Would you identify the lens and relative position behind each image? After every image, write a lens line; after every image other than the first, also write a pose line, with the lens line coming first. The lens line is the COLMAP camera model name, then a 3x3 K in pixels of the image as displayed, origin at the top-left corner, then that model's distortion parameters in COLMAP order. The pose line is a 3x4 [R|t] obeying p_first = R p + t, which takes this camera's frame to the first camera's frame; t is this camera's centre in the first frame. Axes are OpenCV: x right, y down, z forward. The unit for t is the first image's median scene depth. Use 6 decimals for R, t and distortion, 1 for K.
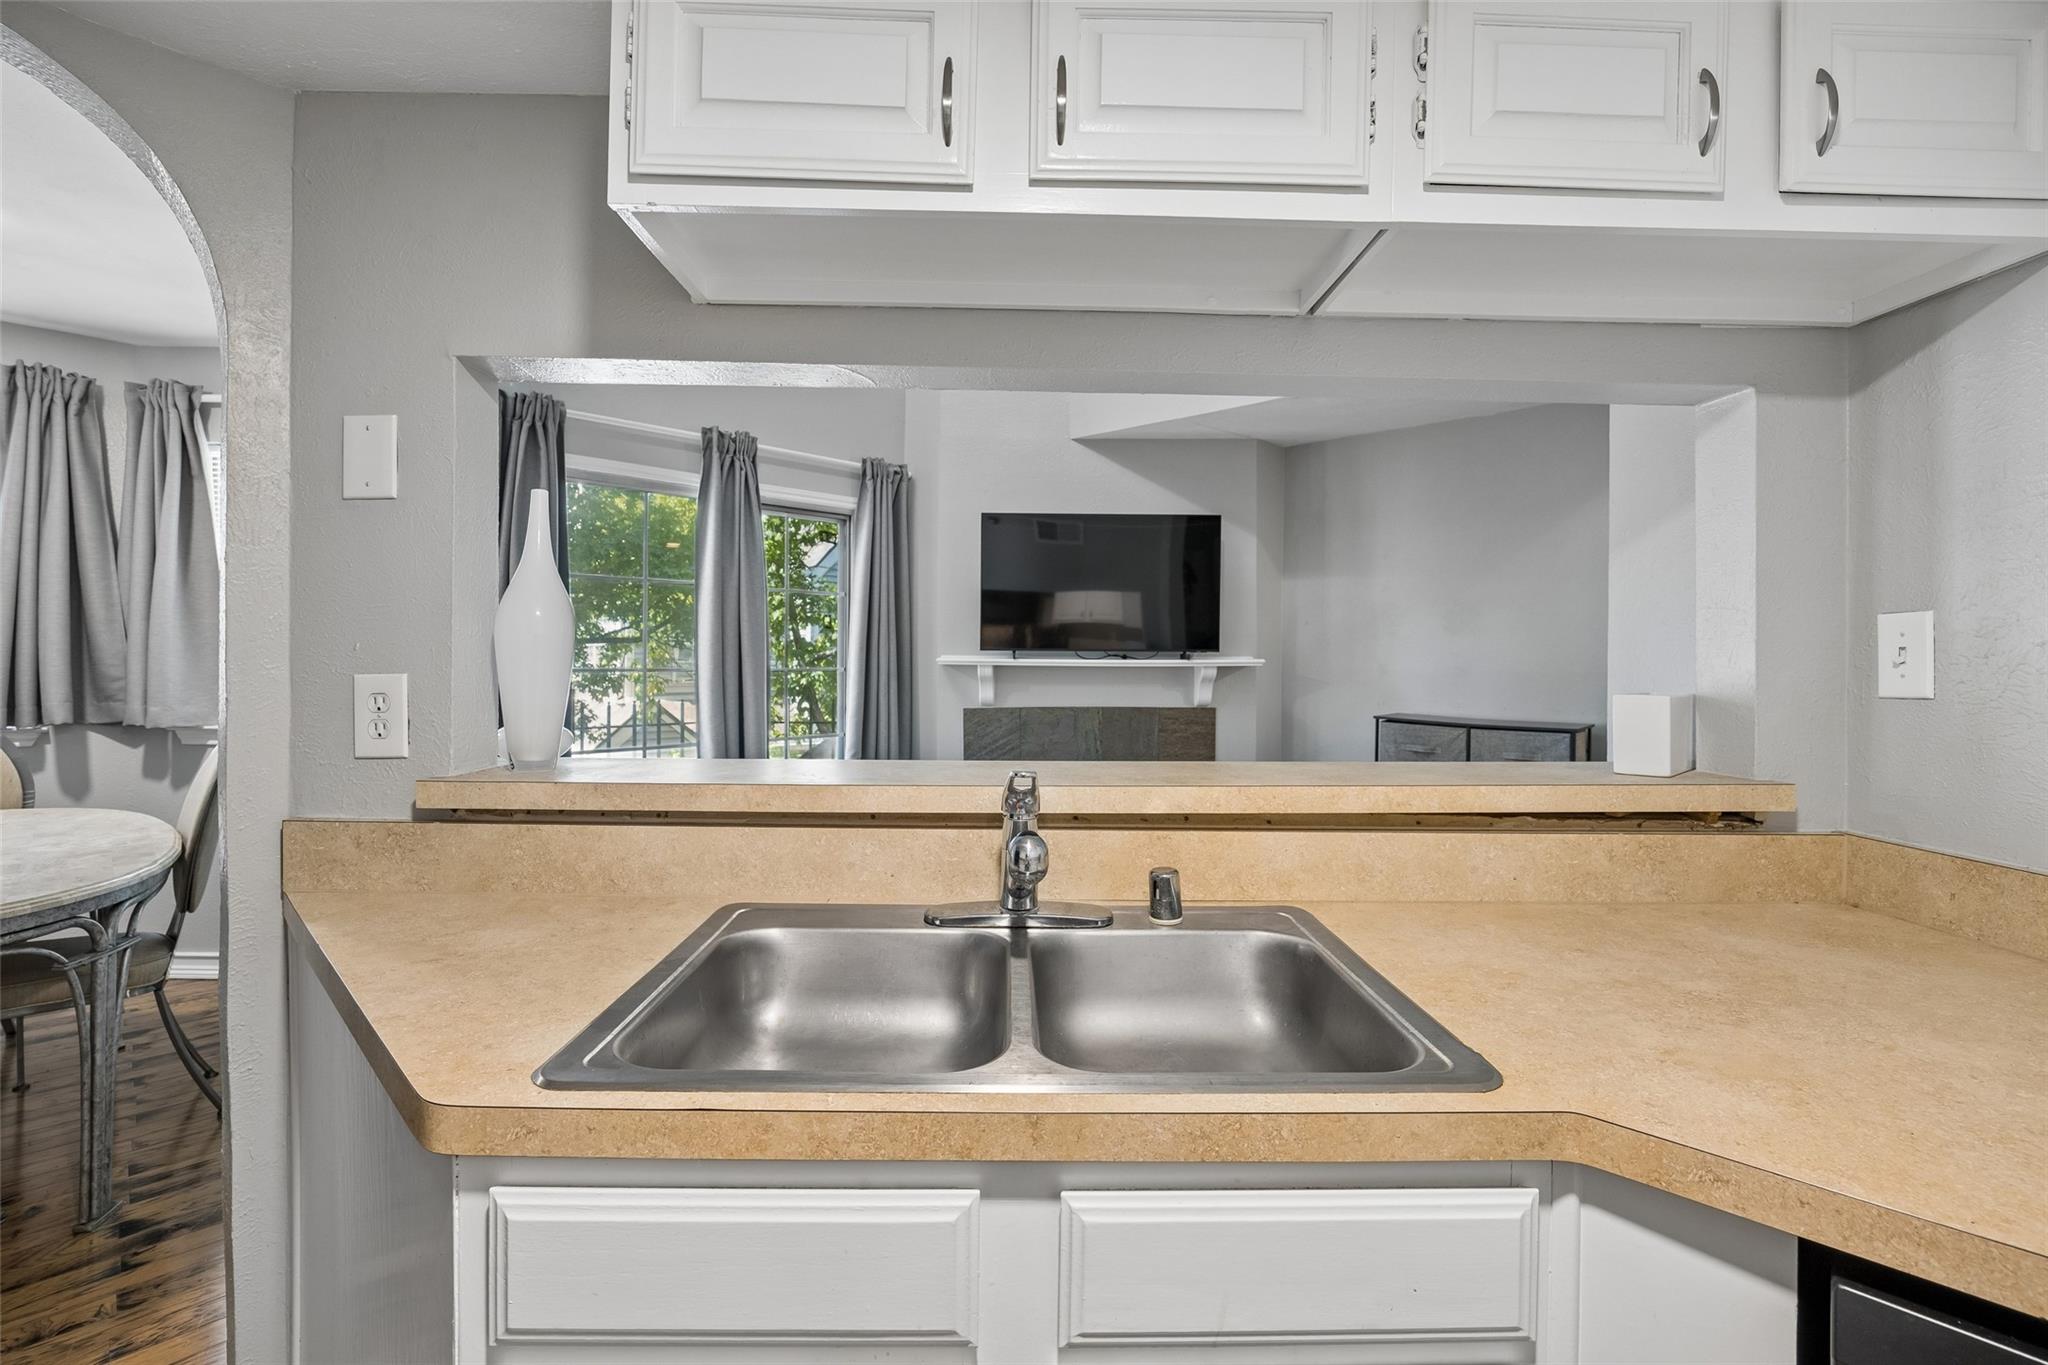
lens RADIAL K [[908.5, 0, 1037.8], [0, 908.5, 653.8], [0, 0, 1]] dist [-0.016302, -0.000152]
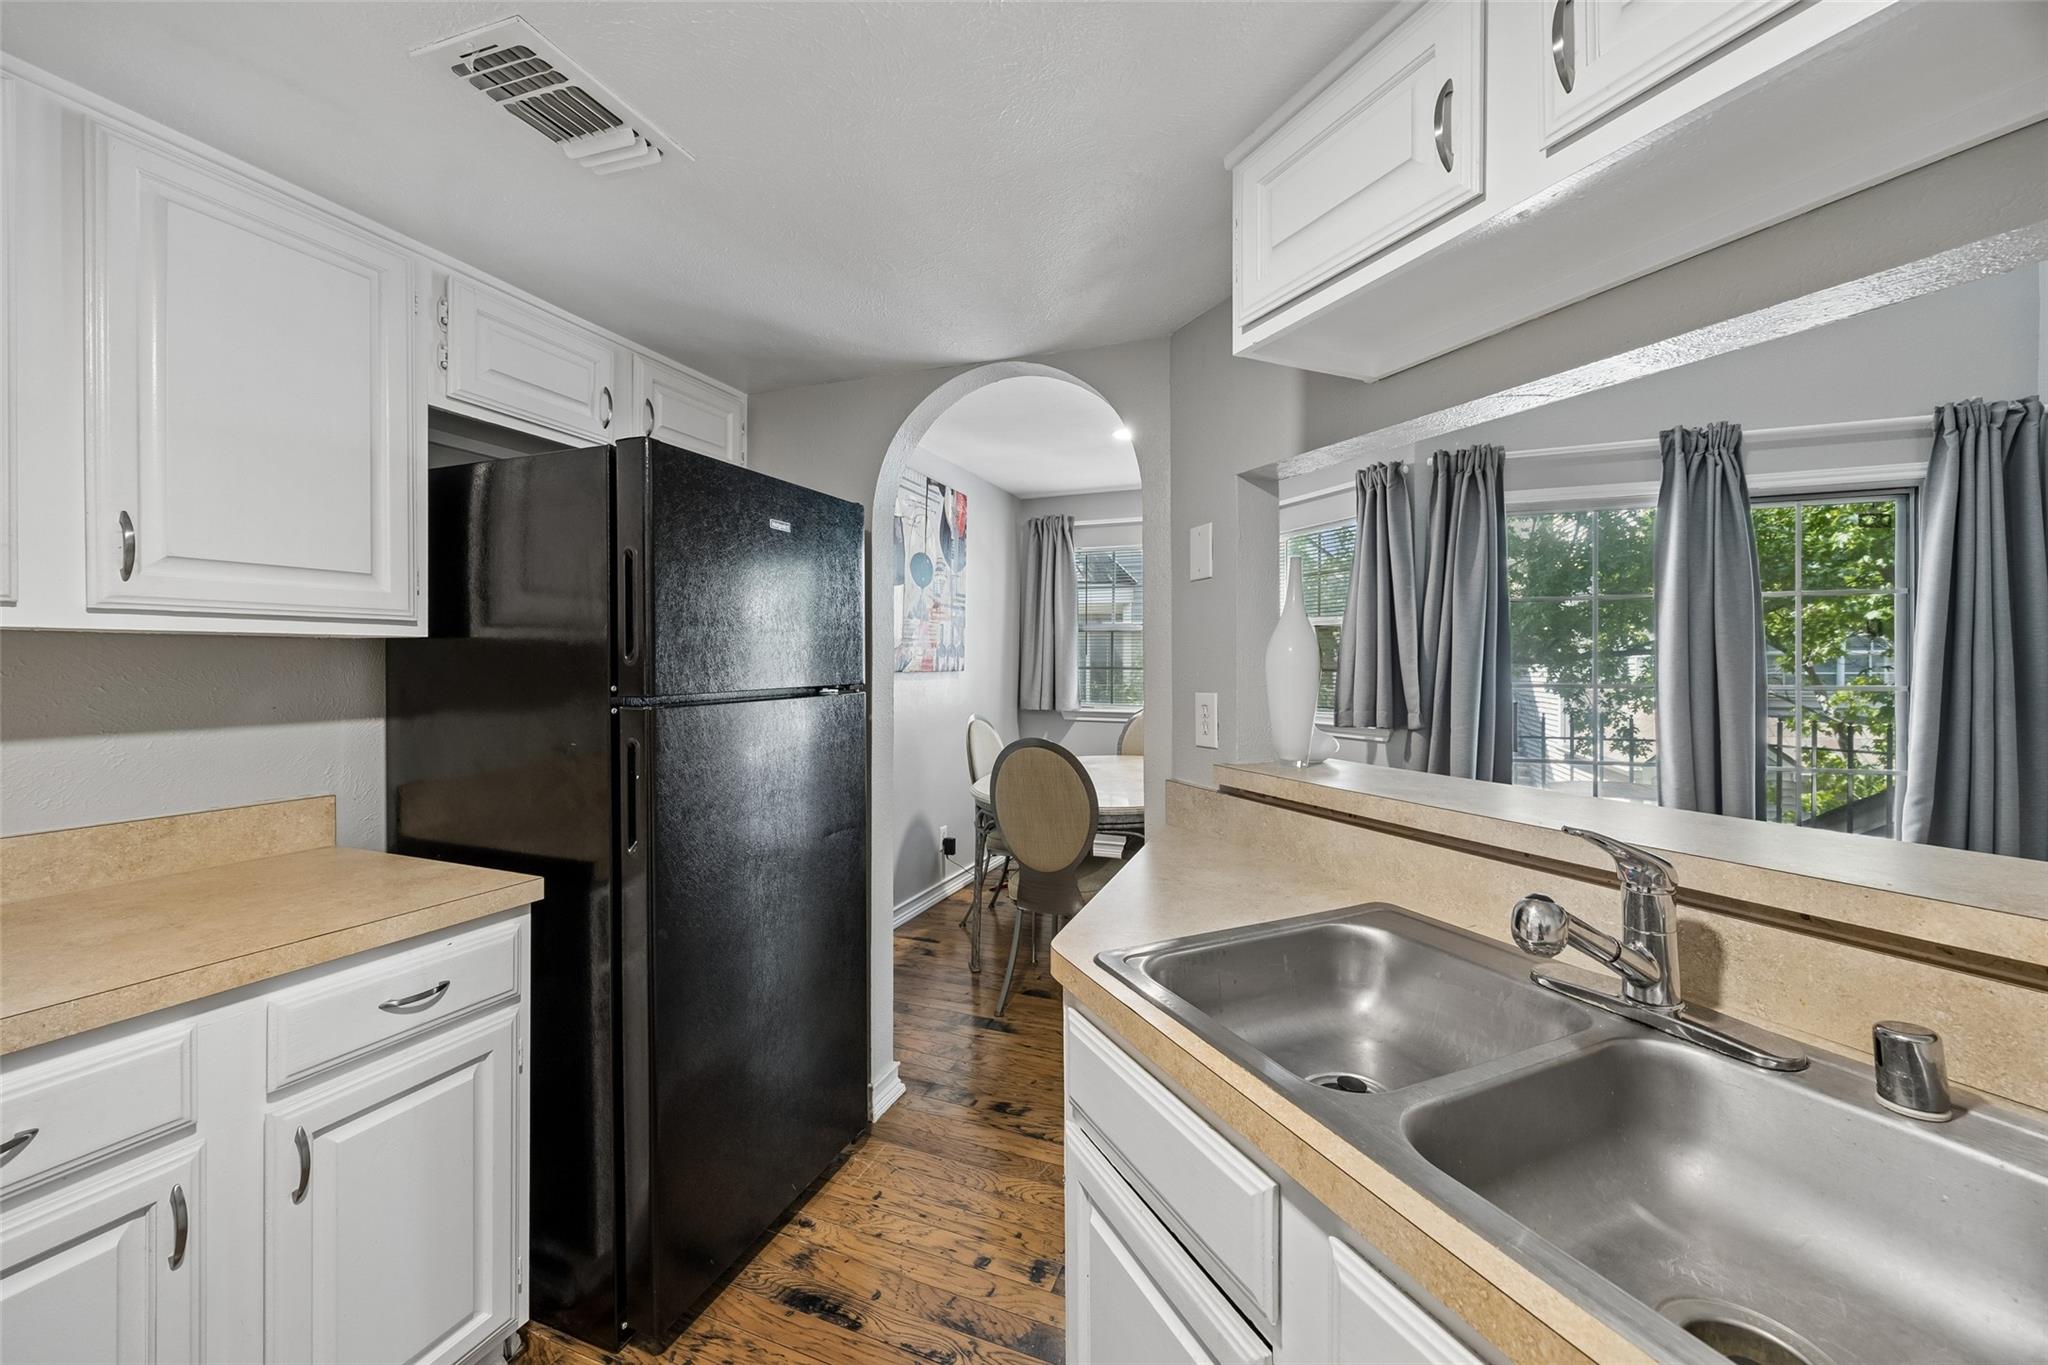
lens RADIAL K [[787.9, 0, 1022.6], [0, 787.9, 665.1], [0, 0, 1]] dist [-0.000556, 0.000237]
pose [[0.390055, -0.005062, -0.920778, 0.140240], [0.006541, 0.999975, -0.002726, -0.008370], [0.920768, -0.004960, 0.390078, 0.067938]]
